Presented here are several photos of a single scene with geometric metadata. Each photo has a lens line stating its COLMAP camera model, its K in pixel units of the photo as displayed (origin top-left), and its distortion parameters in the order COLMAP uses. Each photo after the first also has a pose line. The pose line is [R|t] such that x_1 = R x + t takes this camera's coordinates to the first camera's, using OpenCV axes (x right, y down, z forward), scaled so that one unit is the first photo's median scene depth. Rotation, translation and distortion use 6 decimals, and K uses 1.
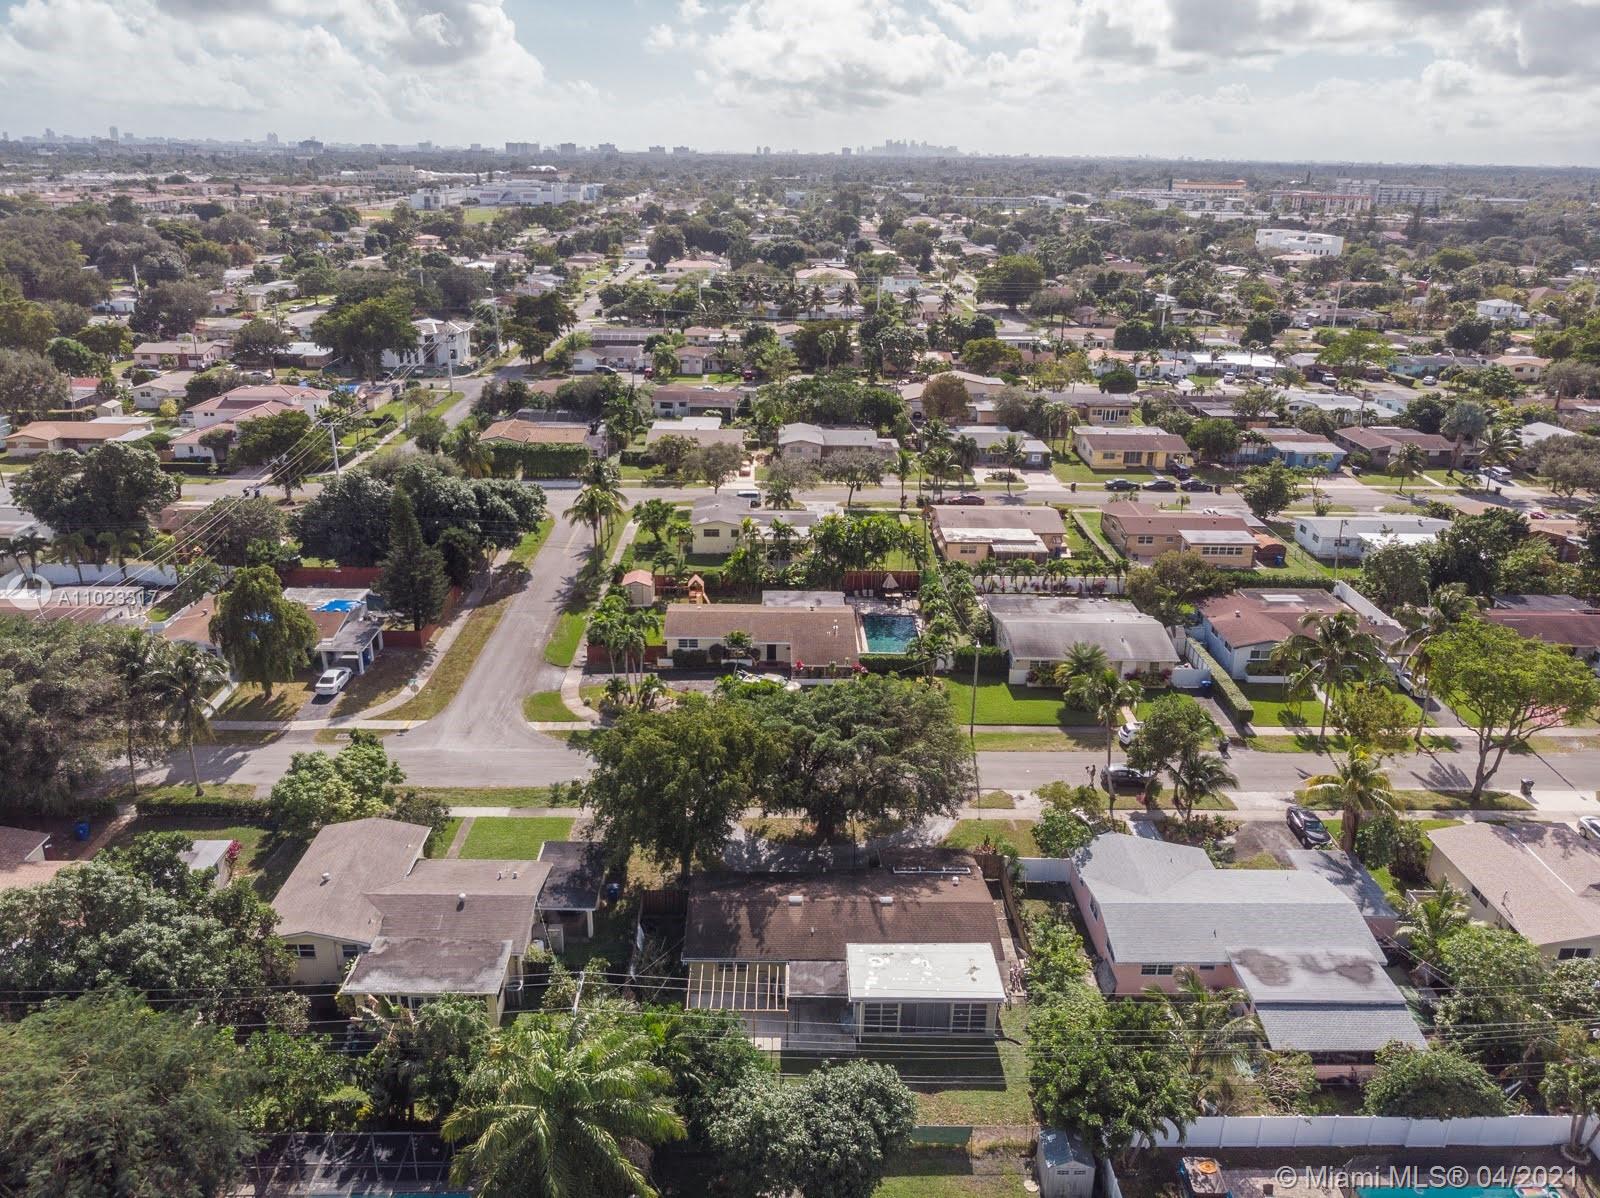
lens RADIAL K [[1223.7, 0, 800.0], [0, 1223.7, 599.0], [0, 0, 1]] dist [0.012993, -0.011275]
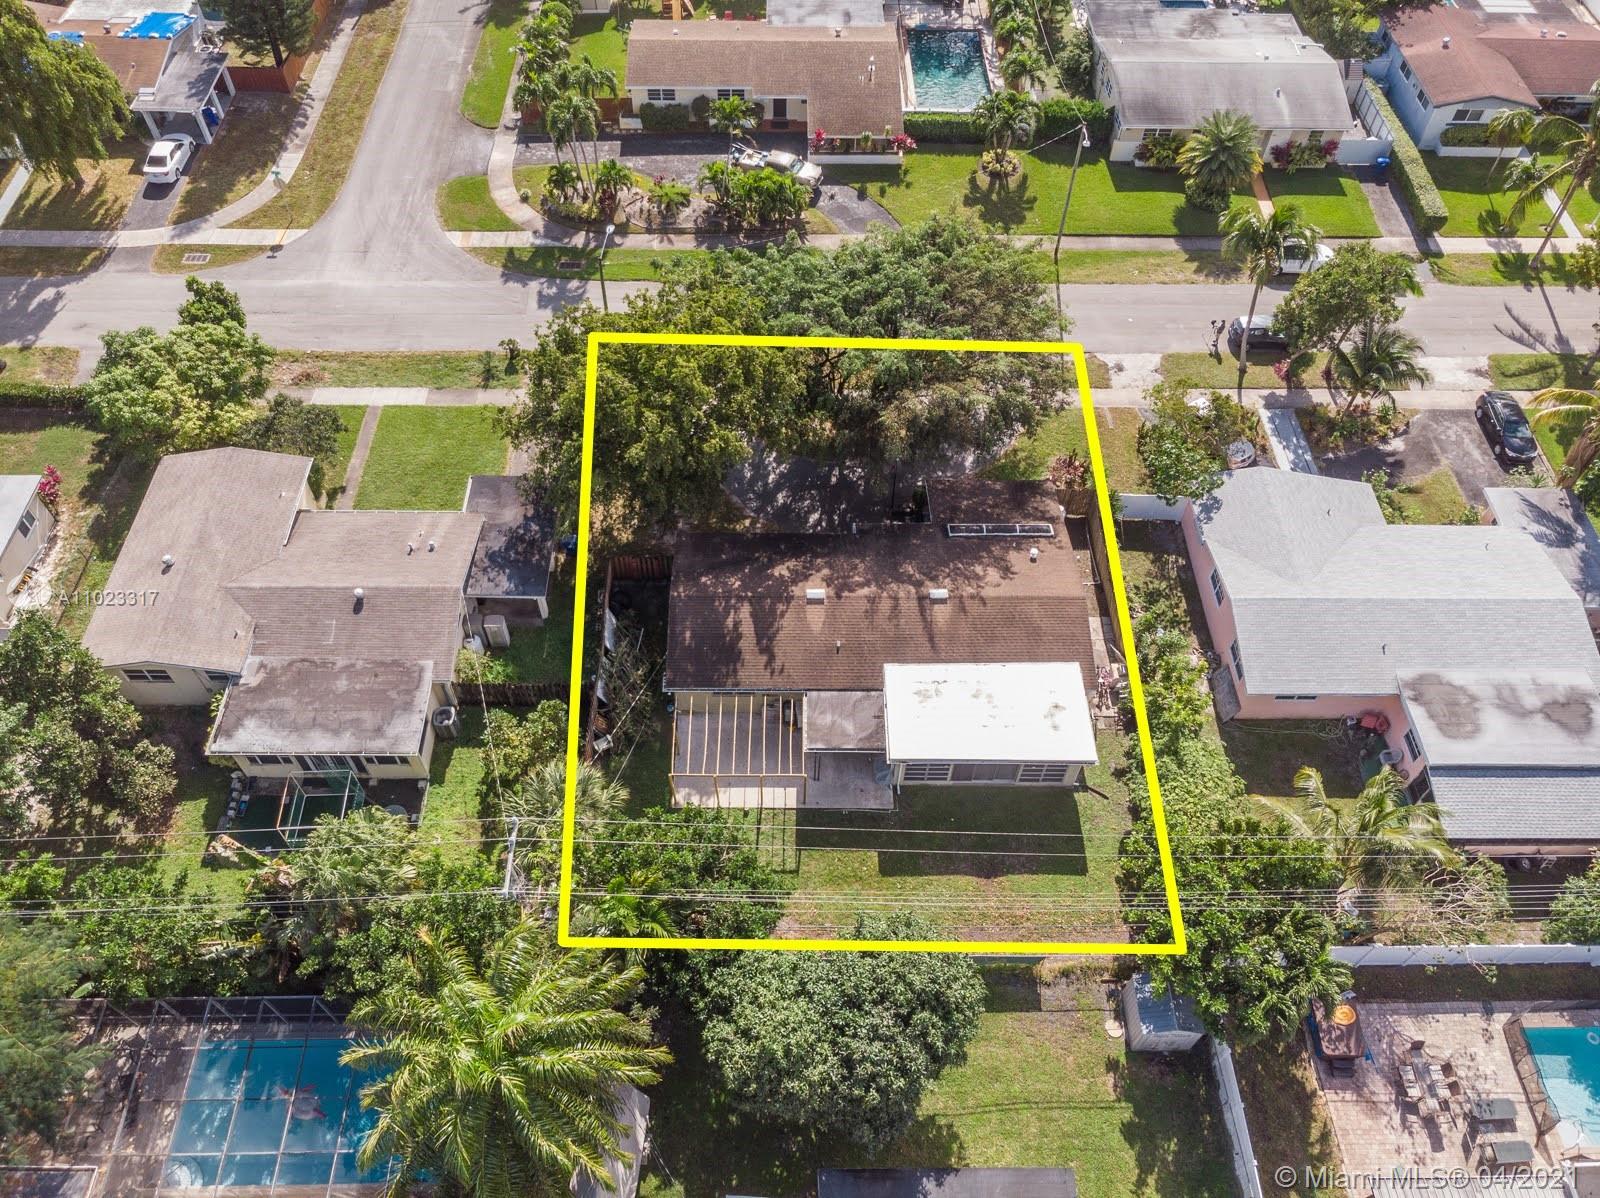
lens RADIAL K [[1223.7, 0, 800.0], [0, 1223.7, 599.0], [0, 0, 1]] dist [0.012993, -0.011275]
pose [[0.999973, 0.005815, -0.004382, -0.008202], [-0.002635, 0.850059, 0.526681, -0.113914], [0.006788, -0.526656, 0.850052, 0.311298]]
